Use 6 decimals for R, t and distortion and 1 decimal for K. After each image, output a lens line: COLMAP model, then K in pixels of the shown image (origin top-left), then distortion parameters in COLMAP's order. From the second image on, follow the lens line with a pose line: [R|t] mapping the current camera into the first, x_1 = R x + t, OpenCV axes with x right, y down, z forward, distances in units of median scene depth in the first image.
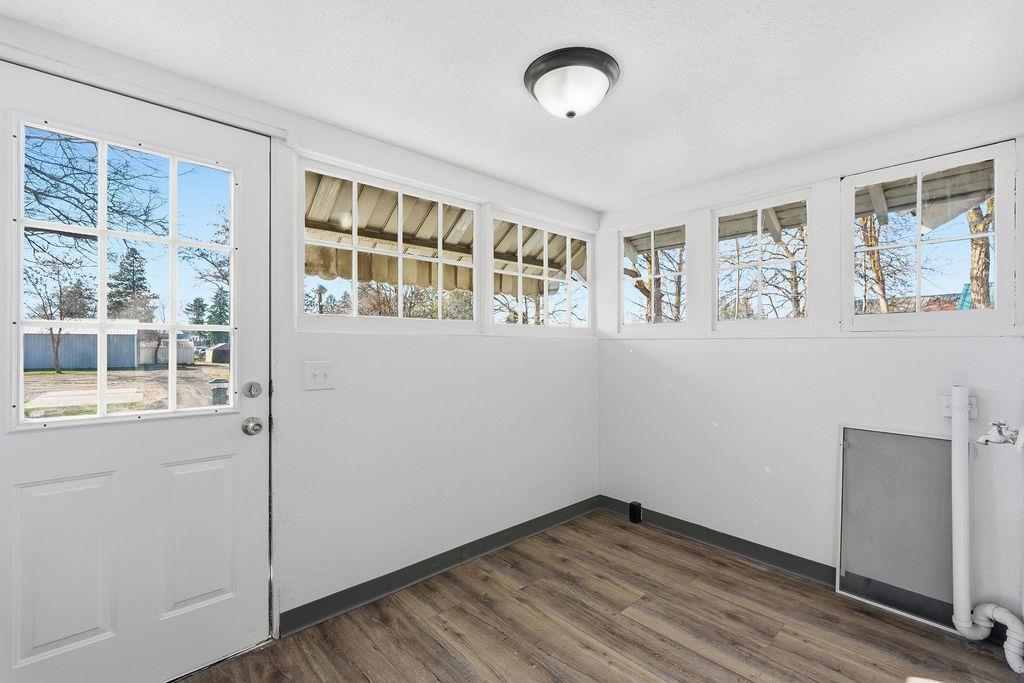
lens RADIAL K [[448.4, 0, 509.3], [0, 448.4, 348.6], [0, 0, 1]] dist [0.003329, 0.000280]
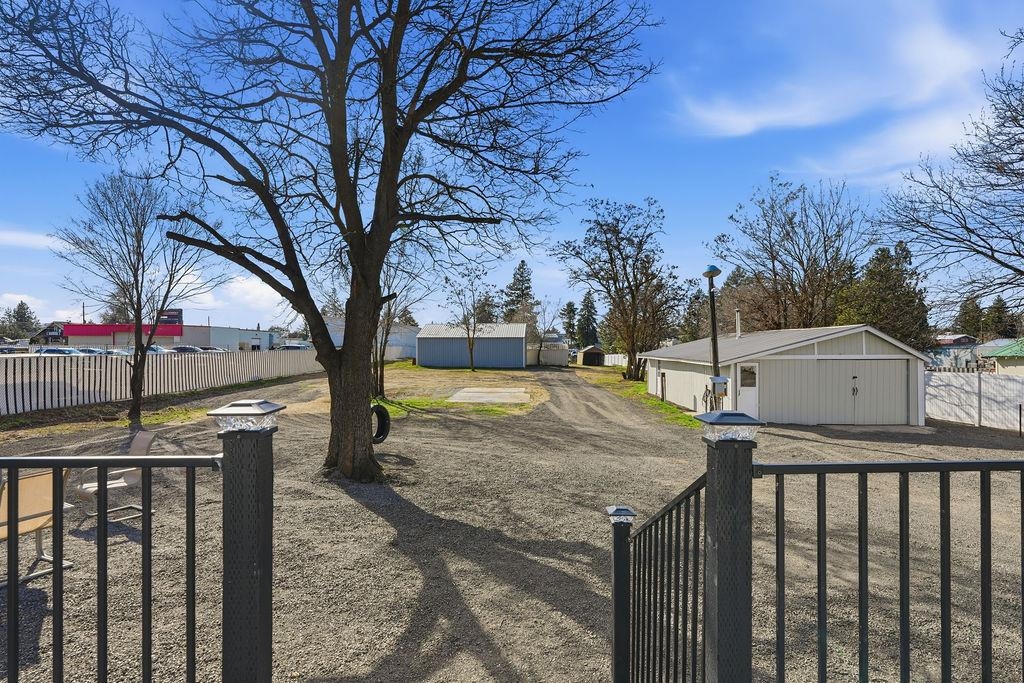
lens RADIAL K [[516.7, 0, 509.7], [0, 516.7, 347.3], [0, 0, 1]] dist [-0.000784, -0.000190]
pose [[0.751475, -0.001490, -0.659760, -0.034791], [-0.004665, 0.999960, -0.007571, 0.001696], [0.659745, 0.008767, 0.751438, 0.041290]]
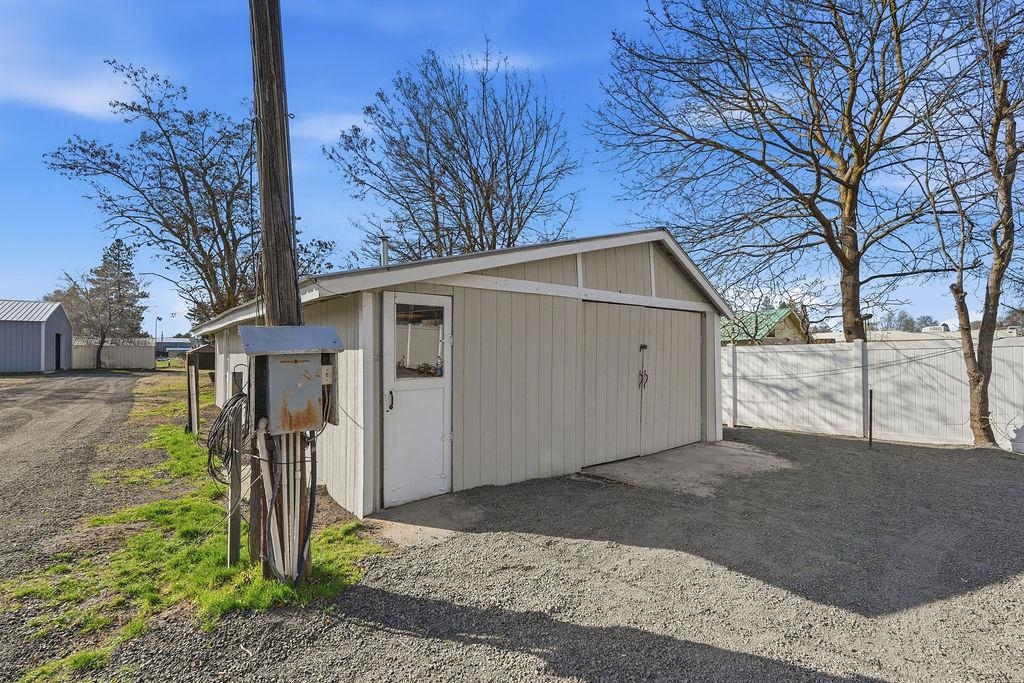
lens RADIAL K [[448.4, 0, 509.3], [0, 448.4, 348.6], [0, 0, 1]] dist [0.003329, 0.000280]
pose [[0.999640, -0.002817, -0.026672, -0.119088], [0.002168, 0.999702, -0.024320, 0.020494], [0.026732, 0.024254, 0.999348, 0.307050]]
